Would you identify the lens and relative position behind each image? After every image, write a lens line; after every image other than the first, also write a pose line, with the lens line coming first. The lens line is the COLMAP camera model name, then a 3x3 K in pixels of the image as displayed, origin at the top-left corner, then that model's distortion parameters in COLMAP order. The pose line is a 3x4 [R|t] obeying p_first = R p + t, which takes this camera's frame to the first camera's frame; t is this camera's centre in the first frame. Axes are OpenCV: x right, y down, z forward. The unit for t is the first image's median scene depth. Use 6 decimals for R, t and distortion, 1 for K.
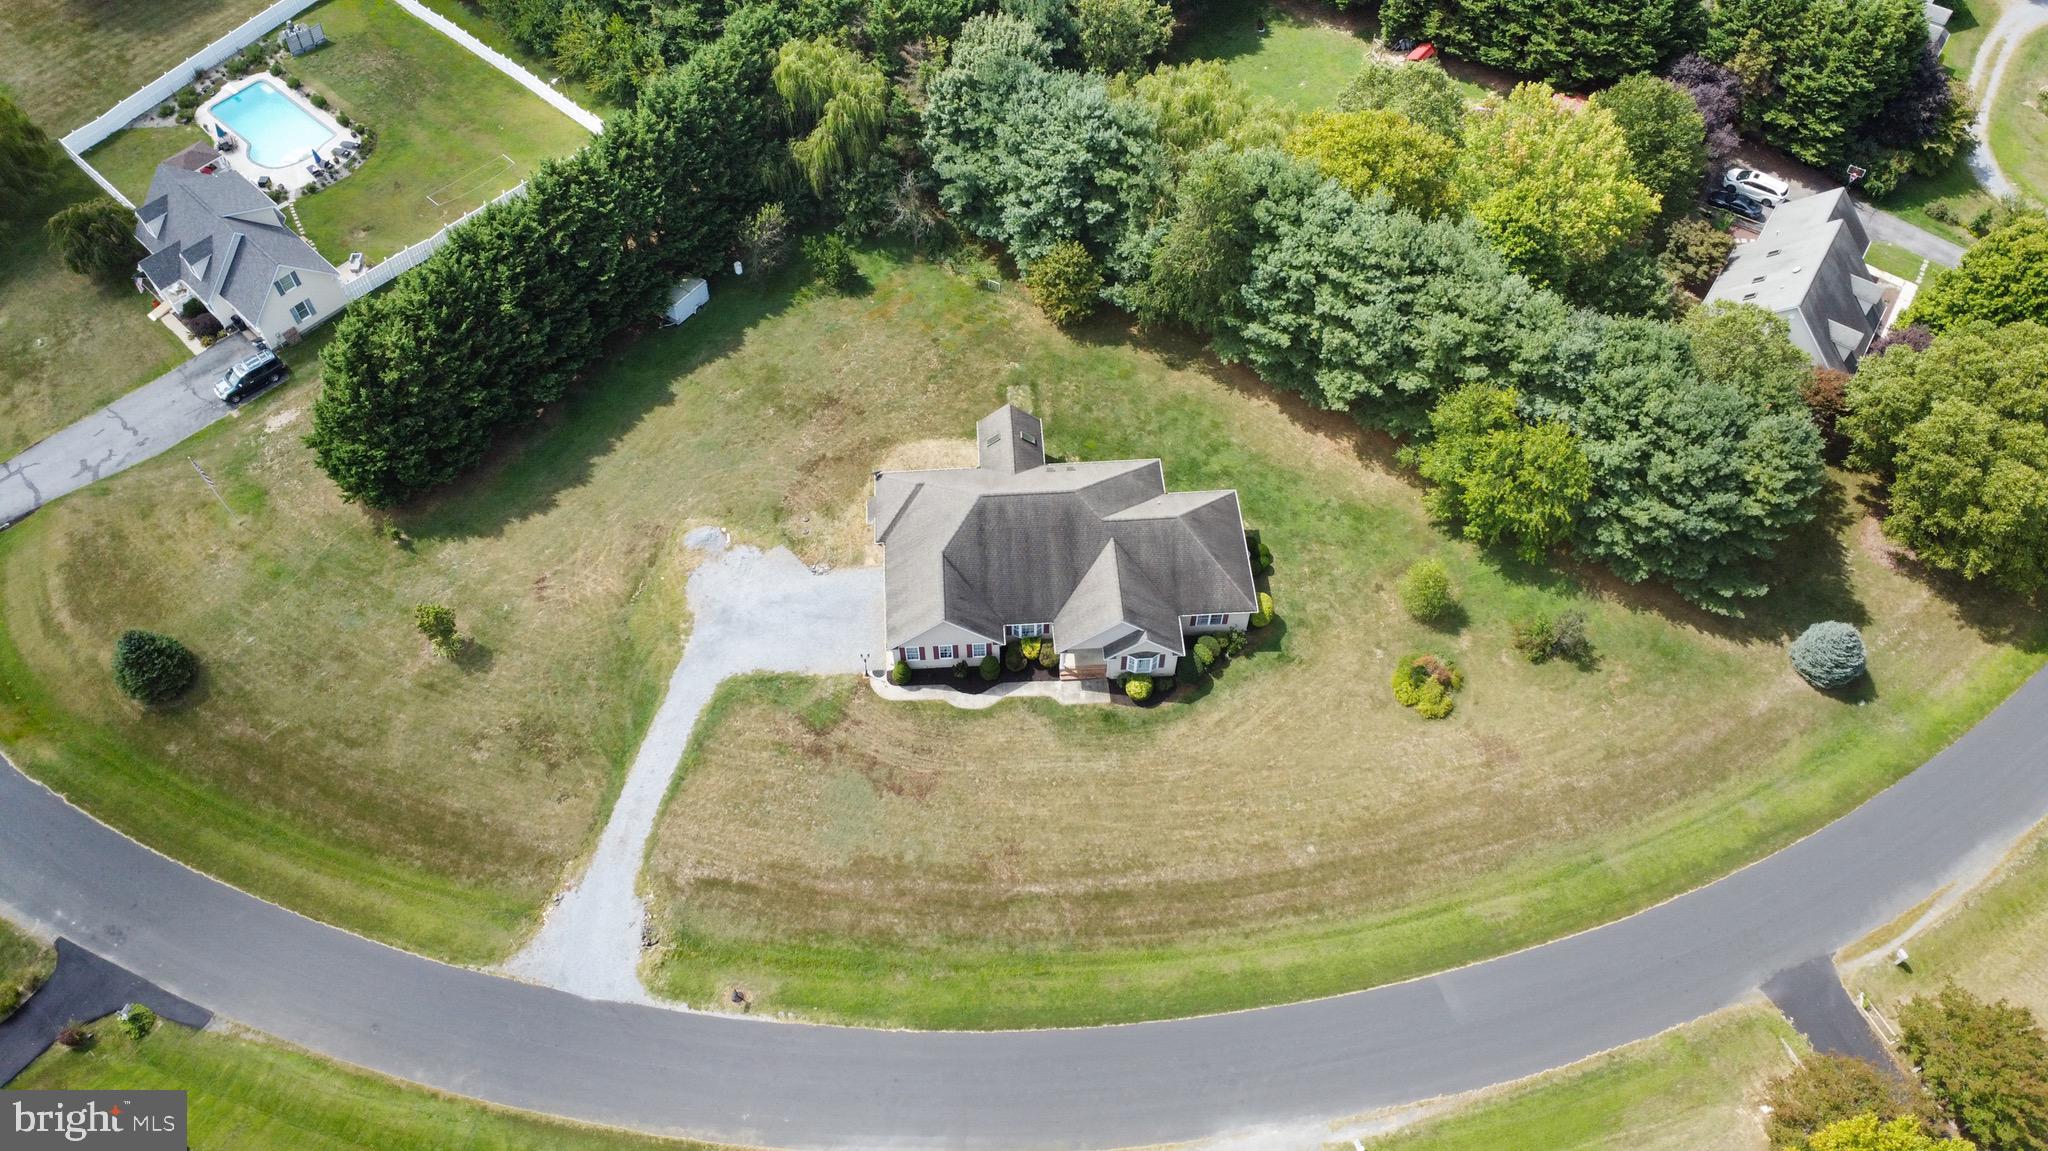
lens RADIAL K [[1481.1, 0, 1013.9], [0, 1481.1, 564.8], [0, 0, 1]] dist [-0.022319, -0.020249]
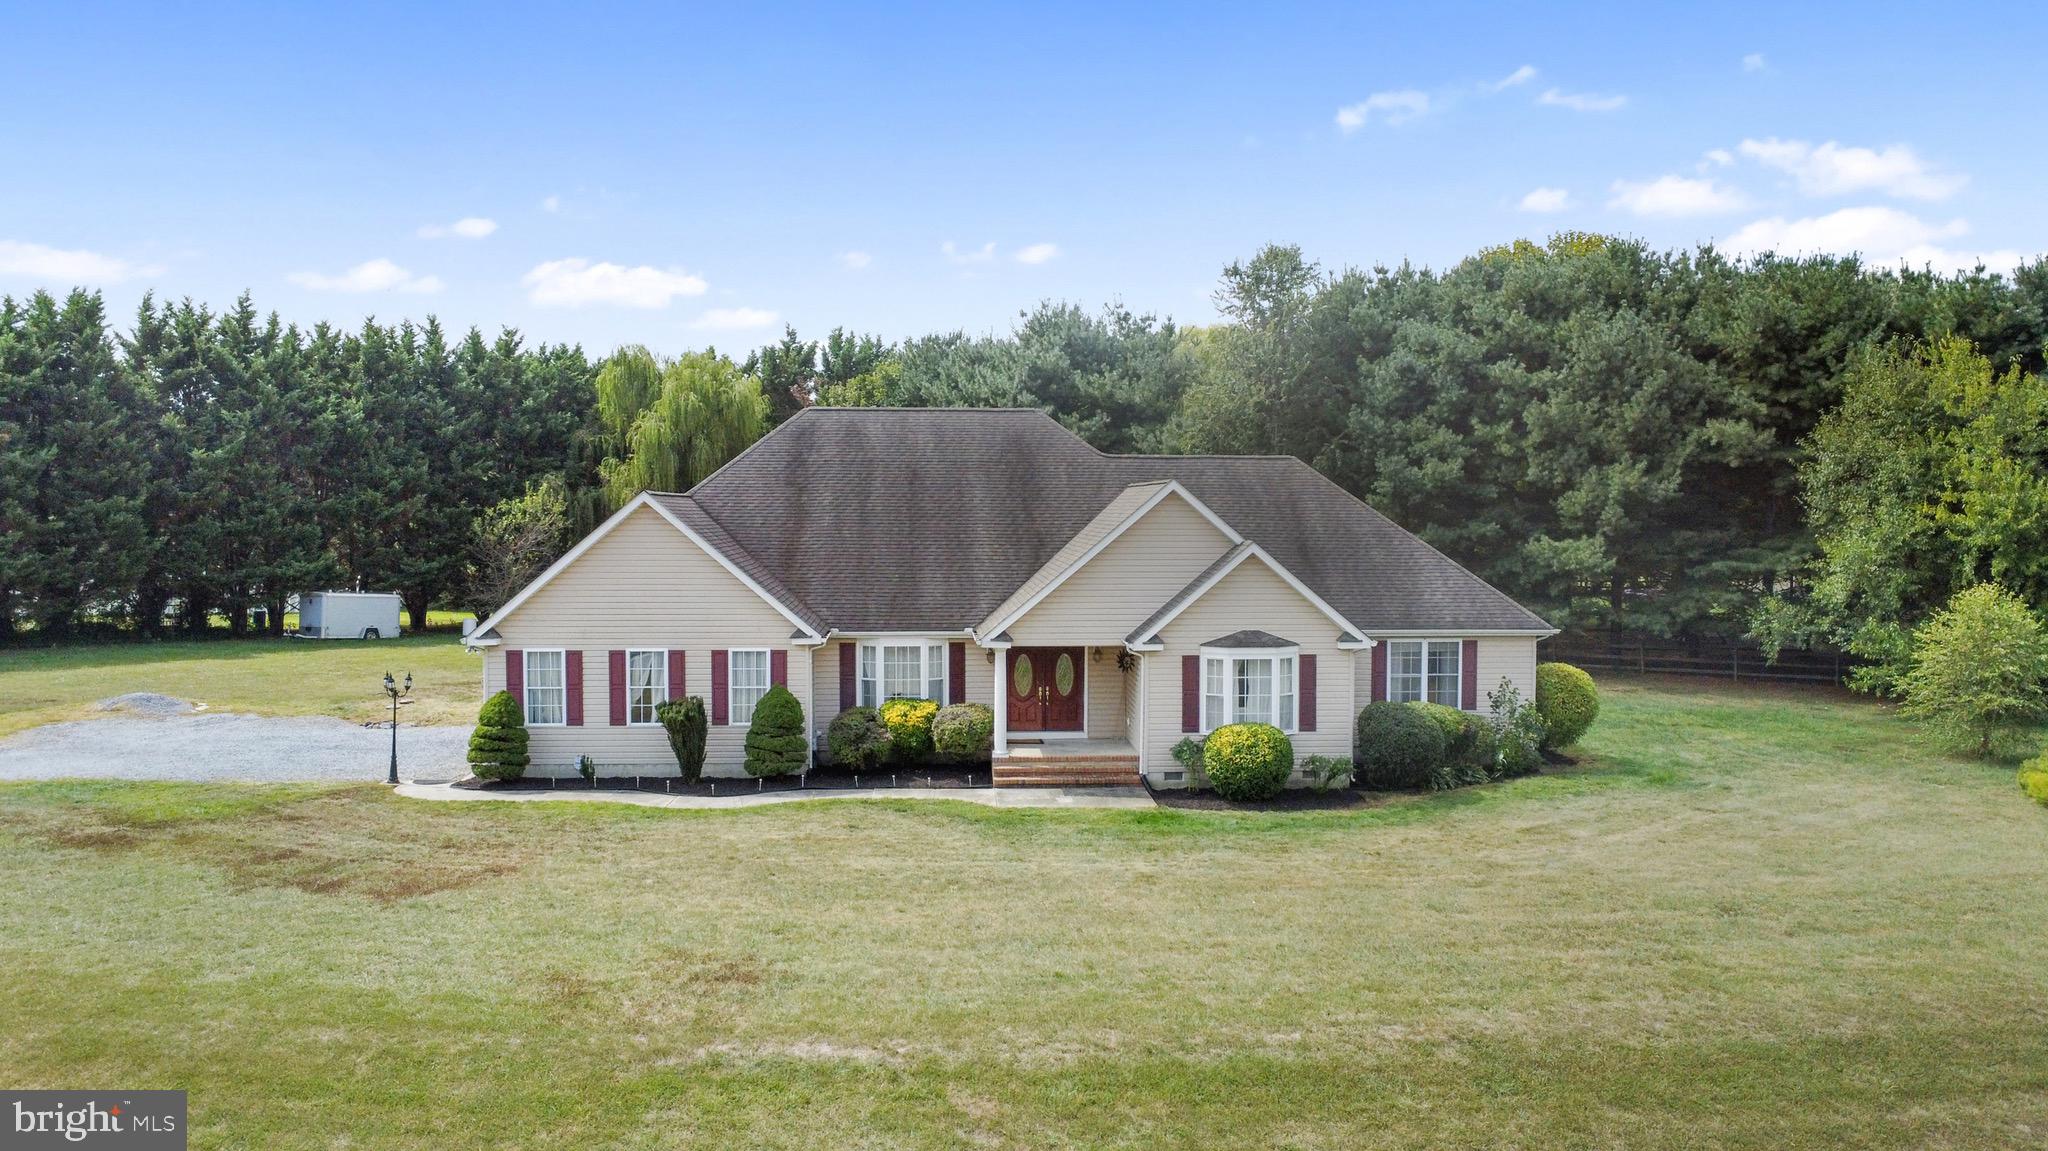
lens RADIAL K [[1481.1, 0, 1013.6], [0, 1481.1, 569.7], [0, 0, 1]] dist [-0.022319, -0.020249]
pose [[0.999973, 0.006281, -0.003712, 0.036664], [-0.006780, 0.612039, -0.790798, 0.302753], [-0.002695, 0.790802, 0.612066, 0.779194]]
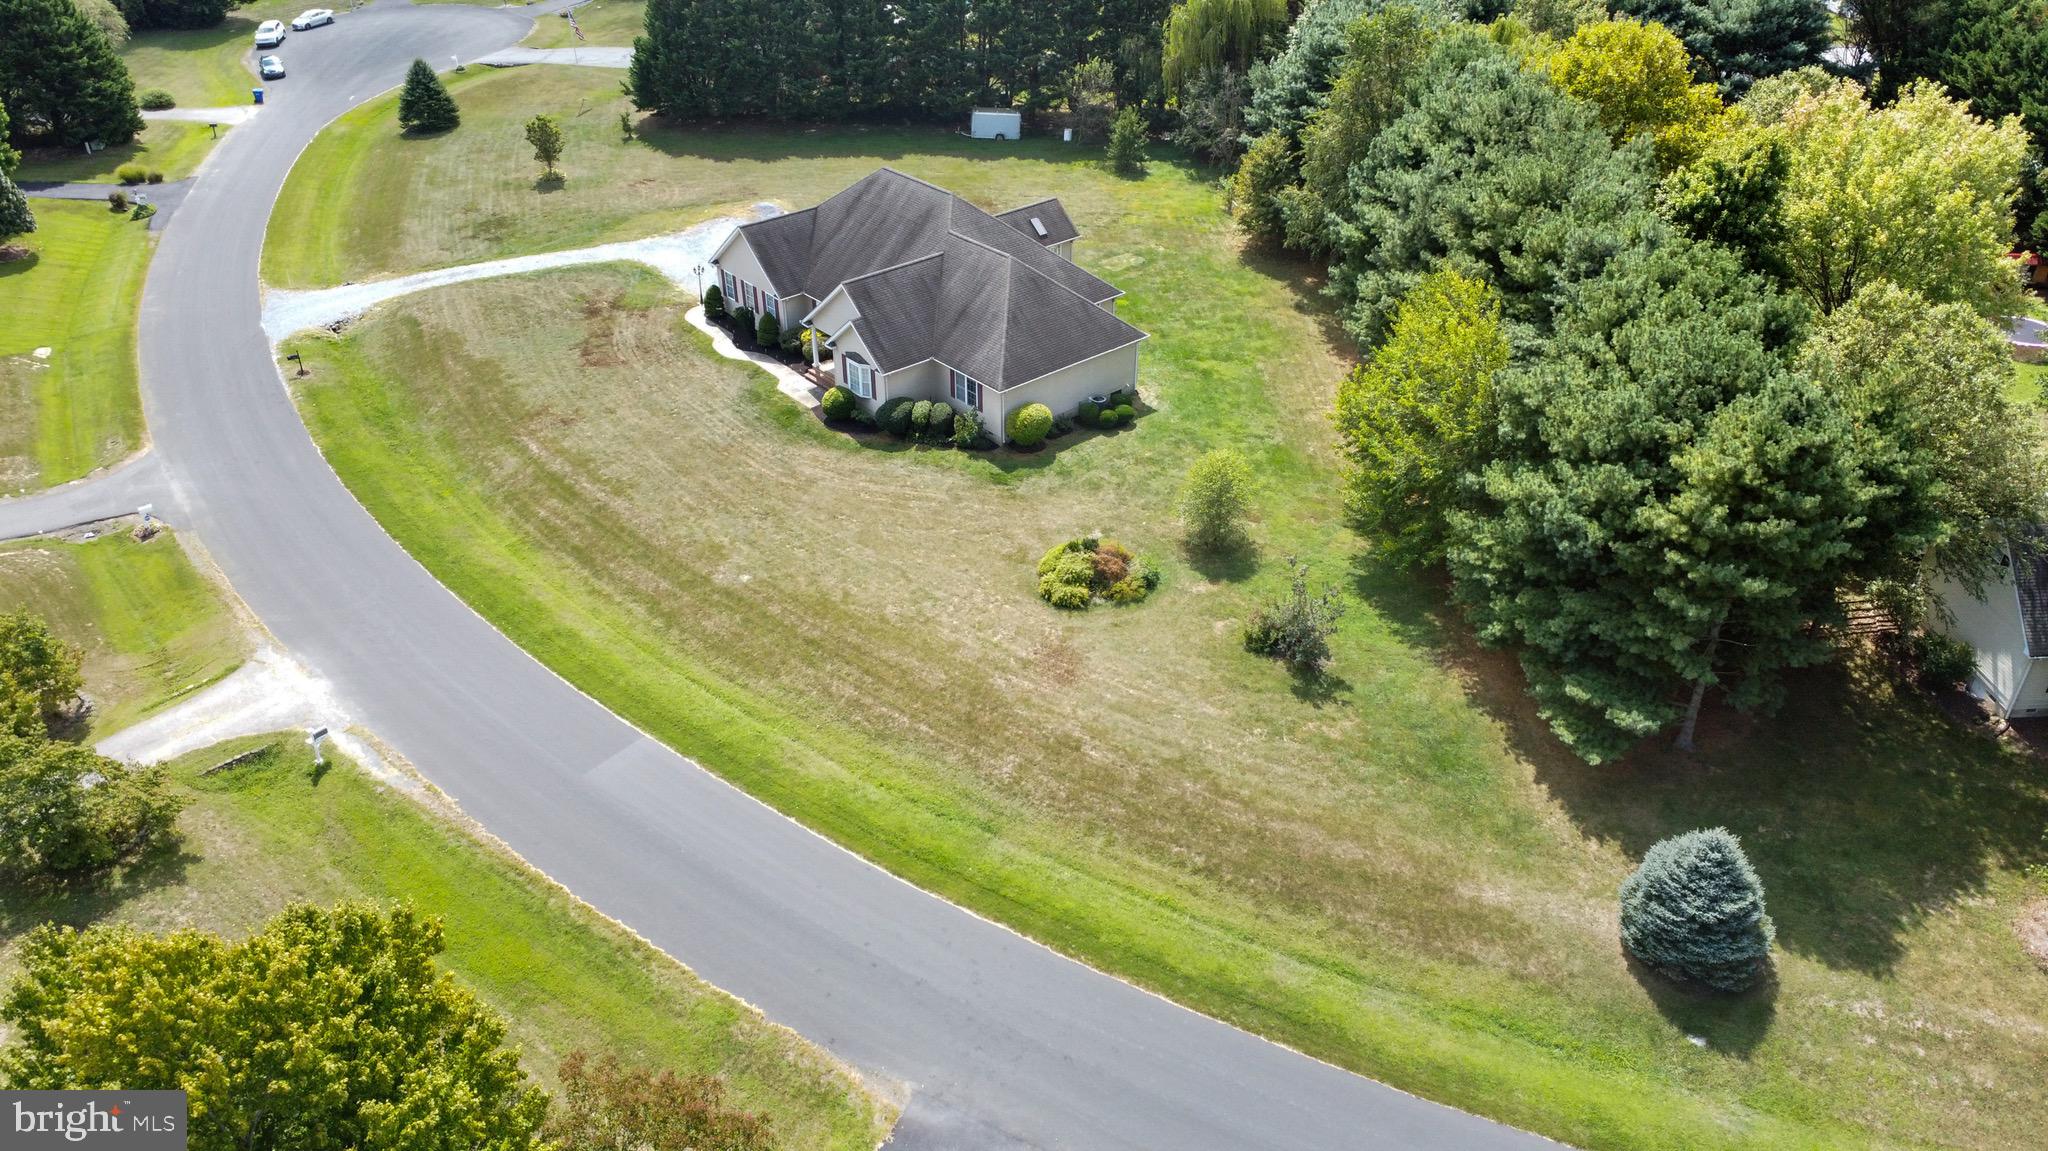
lens RADIAL K [[1481.1, 0, 1018.7], [0, 1481.1, 573.2], [0, 0, 1]] dist [-0.022319, -0.020249]
pose [[0.608659, 0.431109, -0.666093, 0.697890], [-0.645953, 0.756735, -0.100481, 0.167264], [0.460737, 0.491424, 0.739069, 0.512667]]
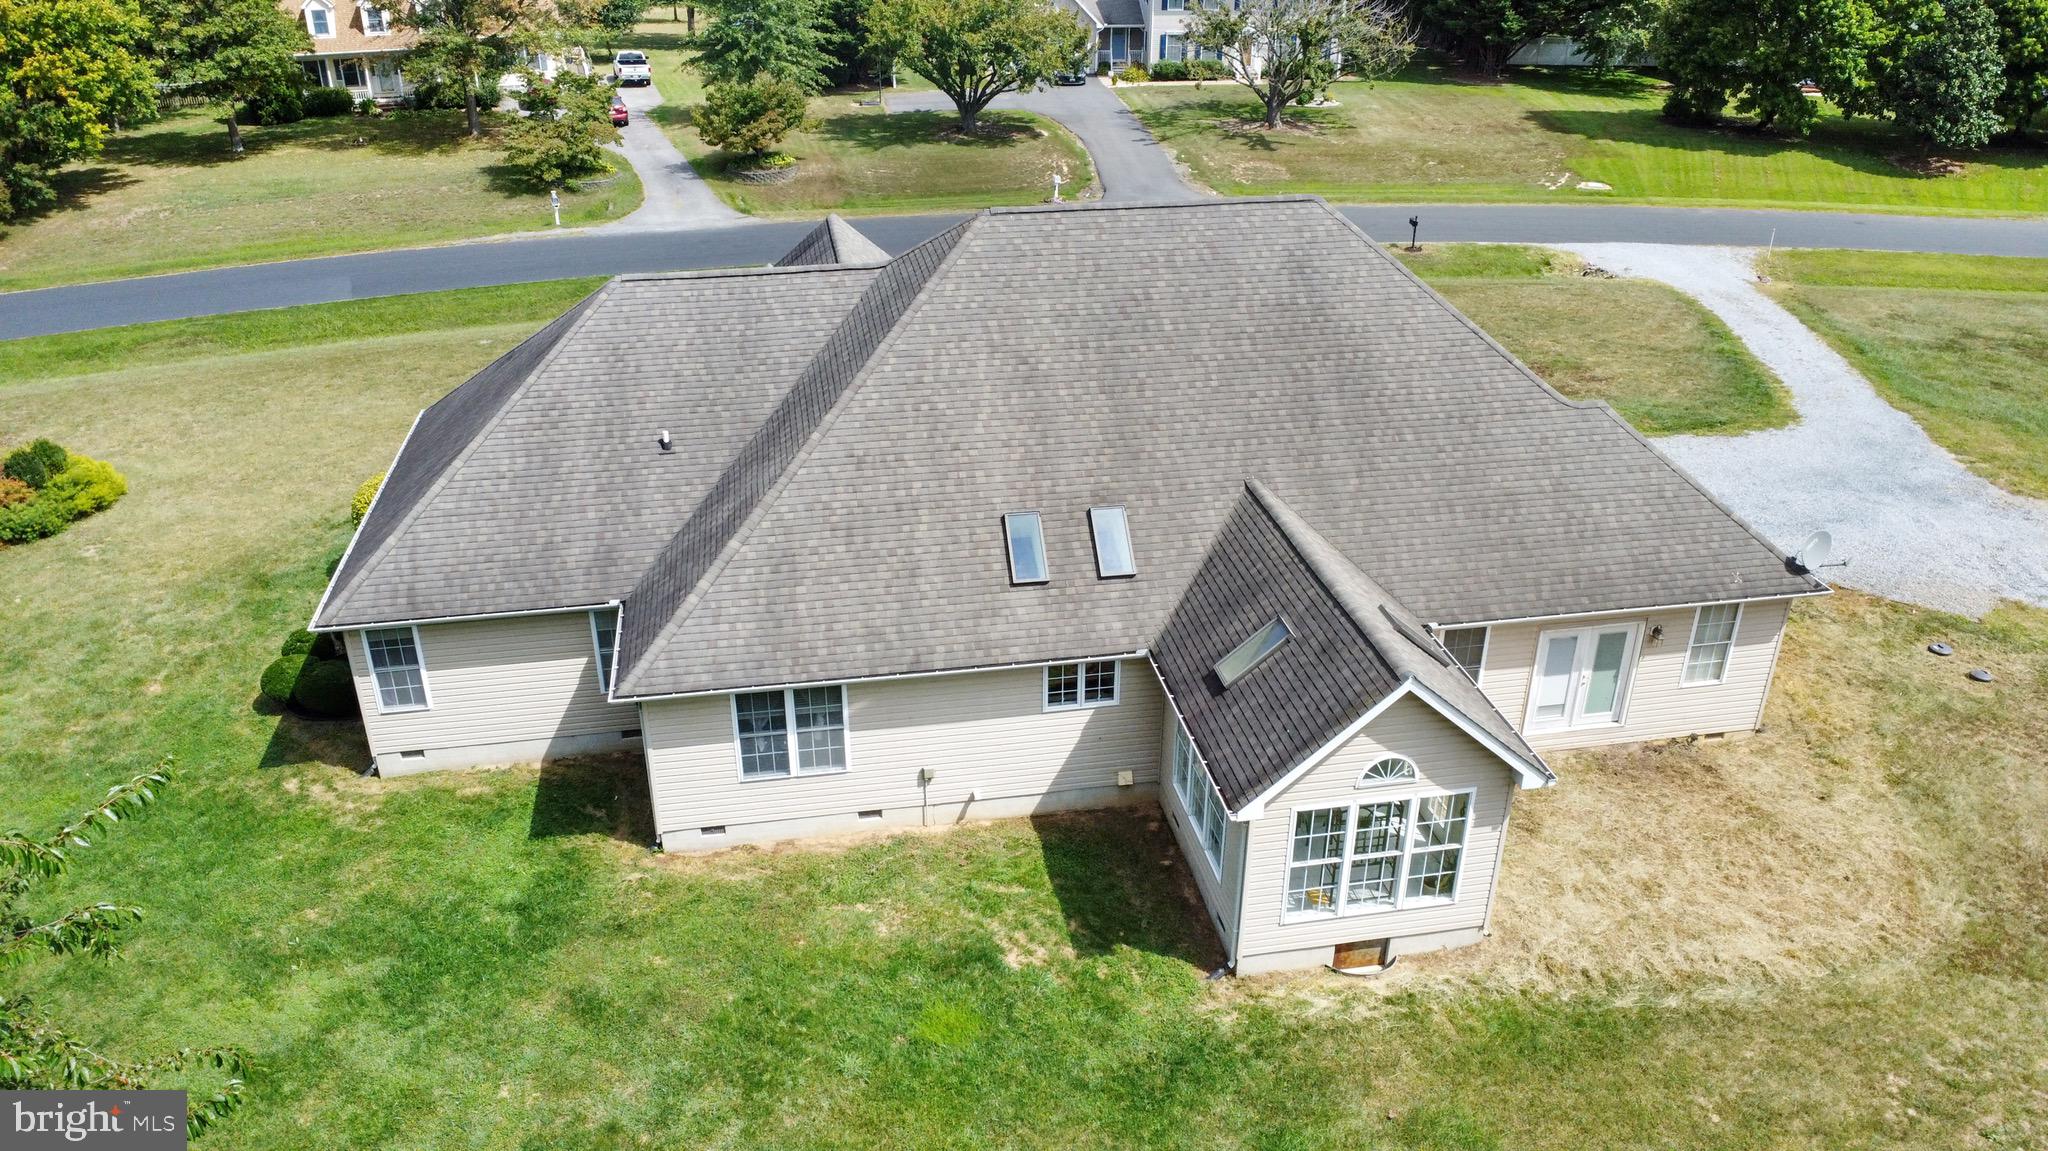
lens RADIAL K [[1481.1, 0, 1019.0], [0, 1481.1, 561.8], [0, 0, 1]] dist [-0.022319, -0.020249]
pose [[-0.993157, 0.057580, -0.101603, 0.066460], [-0.091381, 0.158577, 0.983109, -0.307598], [0.072720, 0.985666, -0.152230, 1.101502]]
